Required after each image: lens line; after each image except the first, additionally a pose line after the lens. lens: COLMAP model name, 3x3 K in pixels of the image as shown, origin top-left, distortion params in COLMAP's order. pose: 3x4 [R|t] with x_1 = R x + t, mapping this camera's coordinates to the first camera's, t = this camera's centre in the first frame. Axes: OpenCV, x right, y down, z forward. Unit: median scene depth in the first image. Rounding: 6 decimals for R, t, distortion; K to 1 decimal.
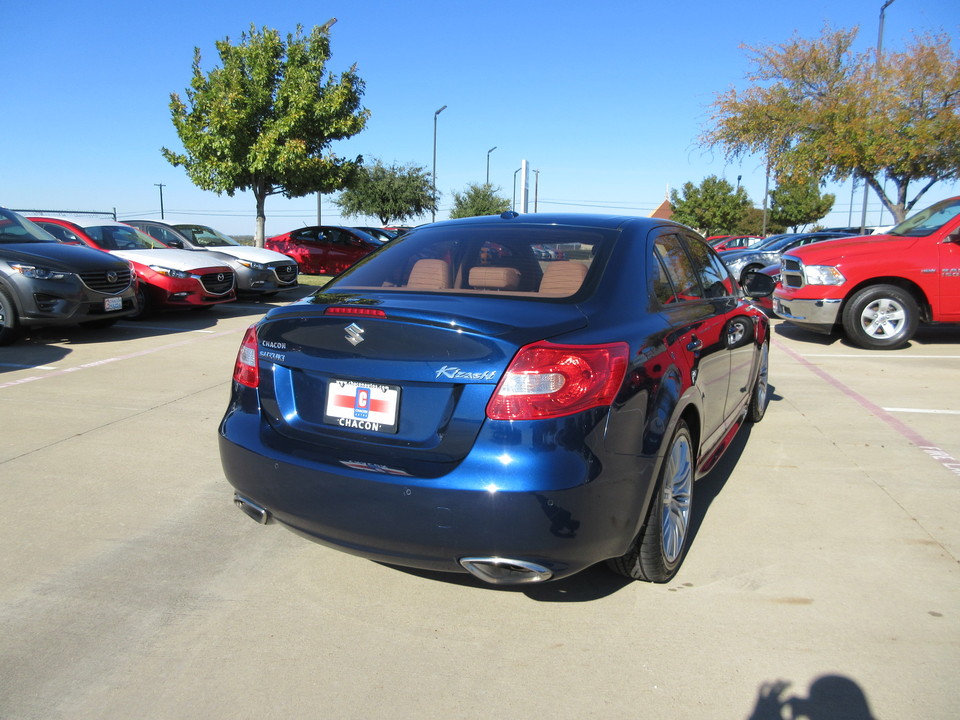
lens RADIAL K [[710.0, 0, 474.8], [0, 710.0, 369.1], [0, 0, 1]] dist [-0.015860, 0.008732]
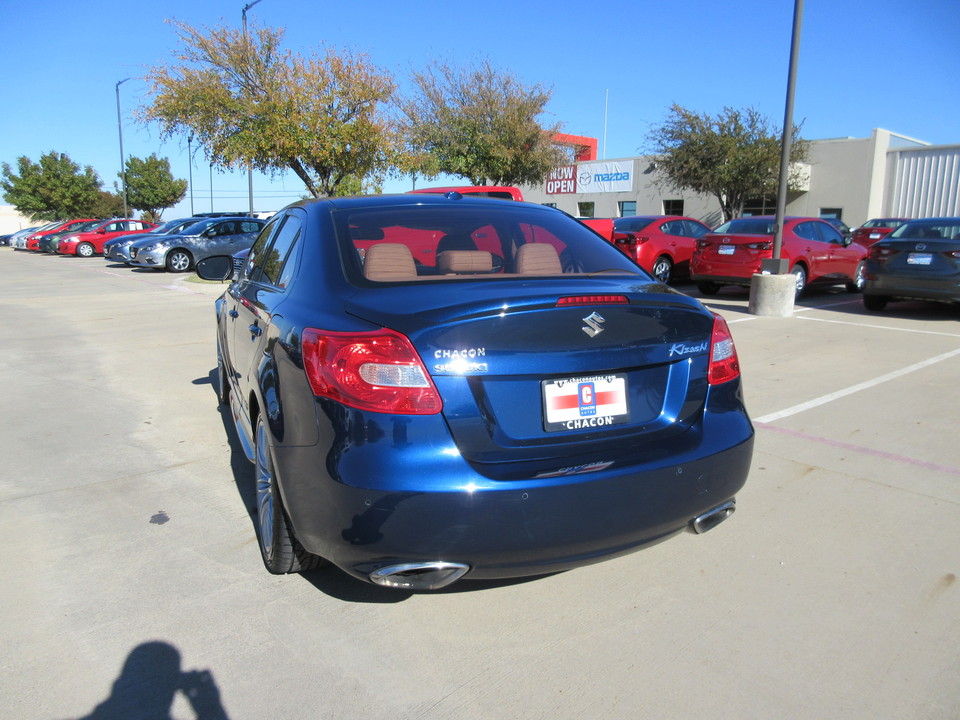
lens RADIAL K [[710.0, 0, 478.5], [0, 710.0, 362.5], [0, 0, 1]] dist [-0.015860, 0.008732]
pose [[0.614016, -0.143318, 0.776173, -0.164770], [0.133716, 0.988050, 0.076661, -0.015315], [-0.777885, 0.056716, 0.625842, 0.092041]]
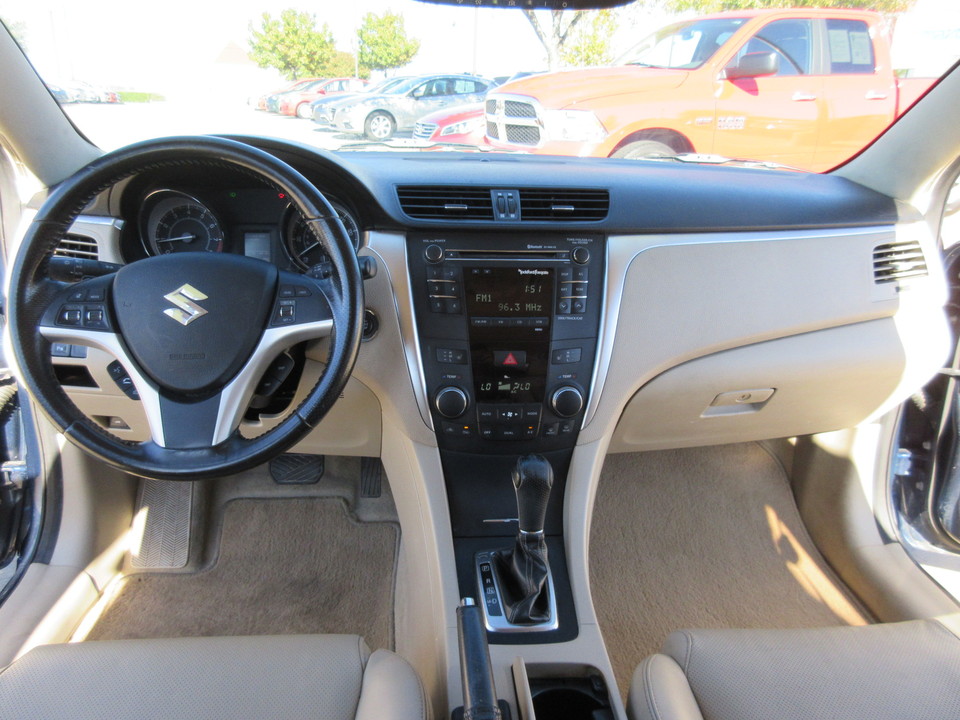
lens RADIAL K [[710.0, 0, 476.6], [0, 710.0, 342.3], [0, 0, 1]] dist [-0.015860, 0.008732]
pose [[0.838480, -0.155663, 0.522227, 0.023615], [0.067139, 0.980541, 0.184478, -0.036976], [-0.540781, -0.119619, 0.832615, 0.281119]]
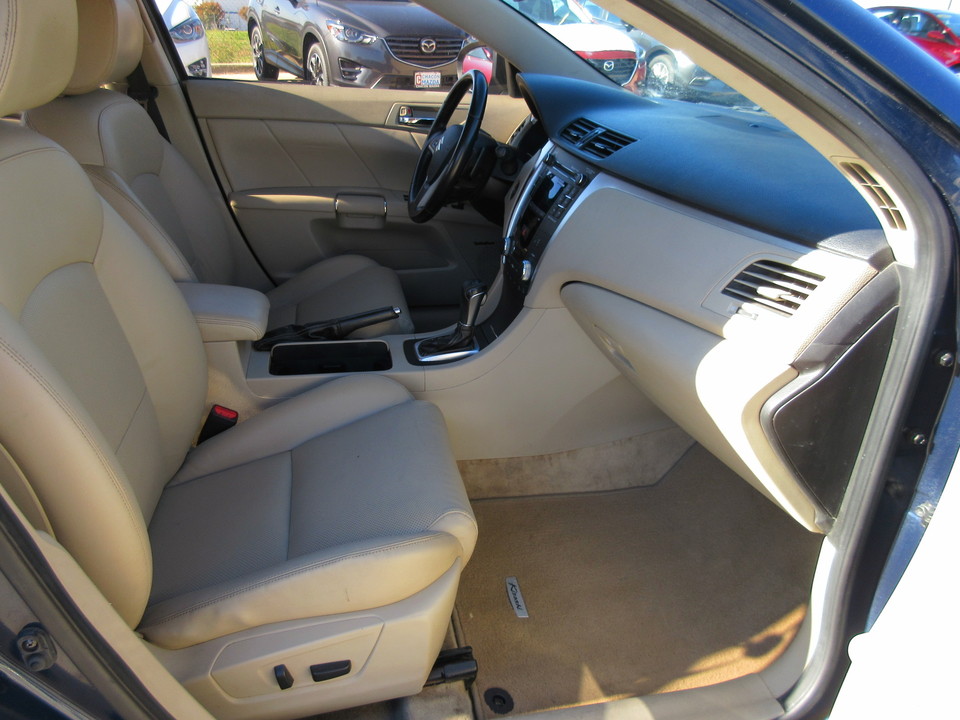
lens RADIAL K [[710.0, 0, 481.0], [0, 710.0, 362.9], [0, 0, 1]] dist [-0.015860, 0.008732]
pose [[0.643373, 0.362032, -0.674539, 0.148038], [-0.183549, 0.928362, 0.323193, -0.037222], [0.743223, -0.084122, 0.663734, 0.259151]]
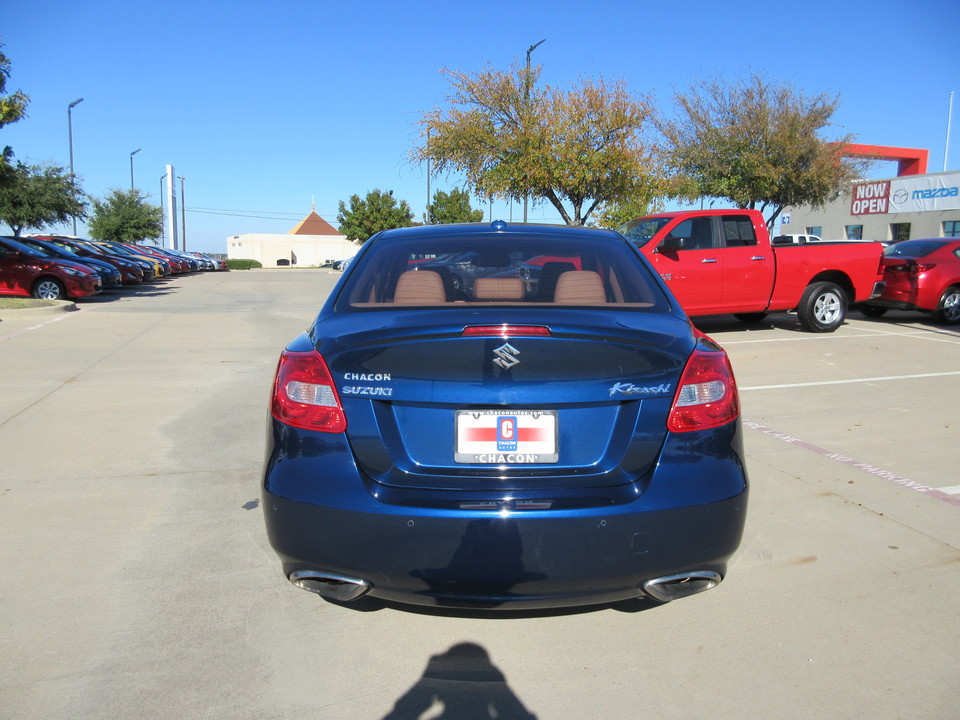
lens RADIAL K [[710.0, 0, 478.2], [0, 710.0, 363.0], [0, 0, 1]] dist [-0.015860, 0.008732]
pose [[0.880691, -0.073307, 0.467985, -0.103275], [0.084430, 0.996425, -0.002804, -0.006988], [-0.466107, 0.041981, 0.883732, 0.040480]]
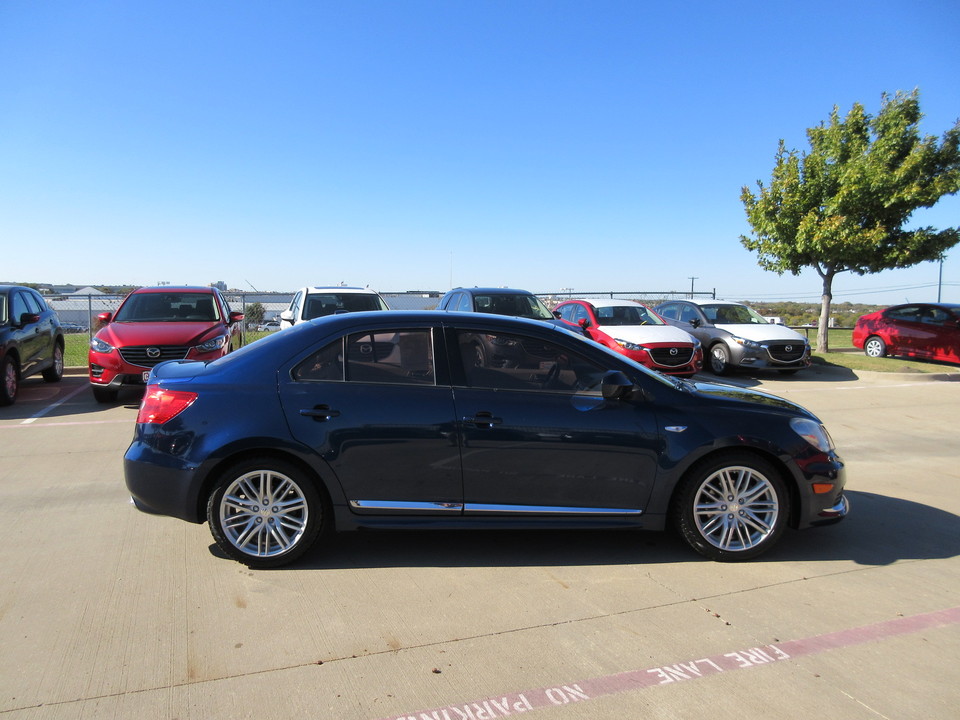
lens RADIAL K [[710.0, 0, 470.0], [0, 710.0, 361.9], [0, 0, 1]] dist [-0.015860, 0.008732]
pose [[0.498289, 0.068340, -0.864314, 0.339494], [-0.163802, 0.986356, -0.016444, -0.031258], [0.851397, 0.149770, 0.502684, 0.121271]]
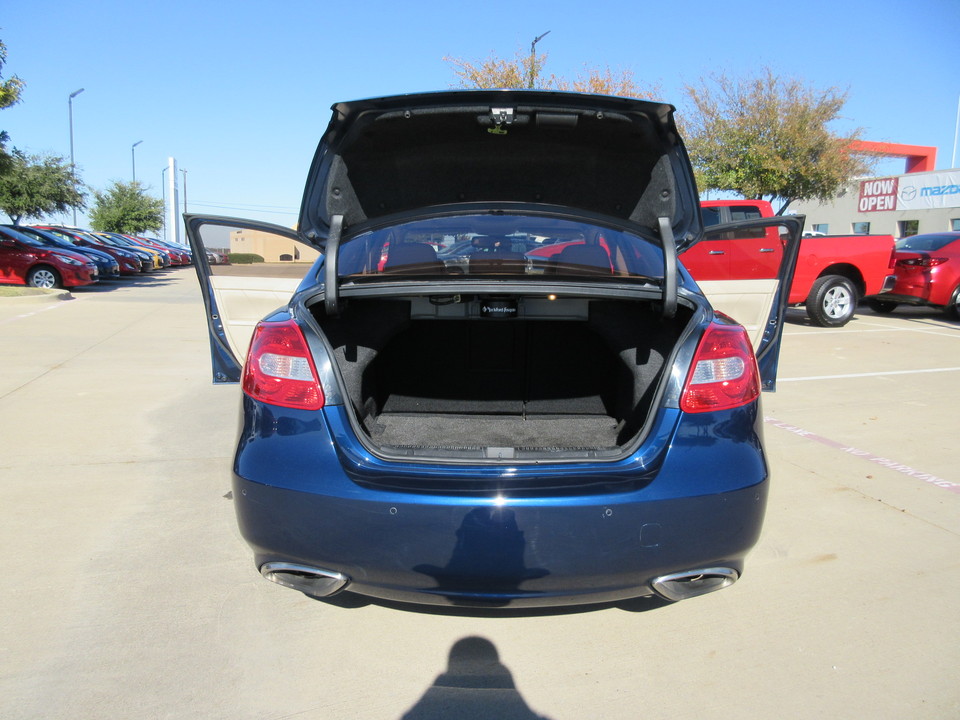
lens RADIAL K [[710.0, 0, 478.3], [0, 710.0, 366.3], [0, 0, 1]] dist [-0.015860, 0.008732]
pose [[0.882906, -0.069293, 0.464409, -0.094467], [0.075570, 0.997127, 0.005110, -0.001688], [-0.463429, 0.030583, 0.885606, 0.053775]]
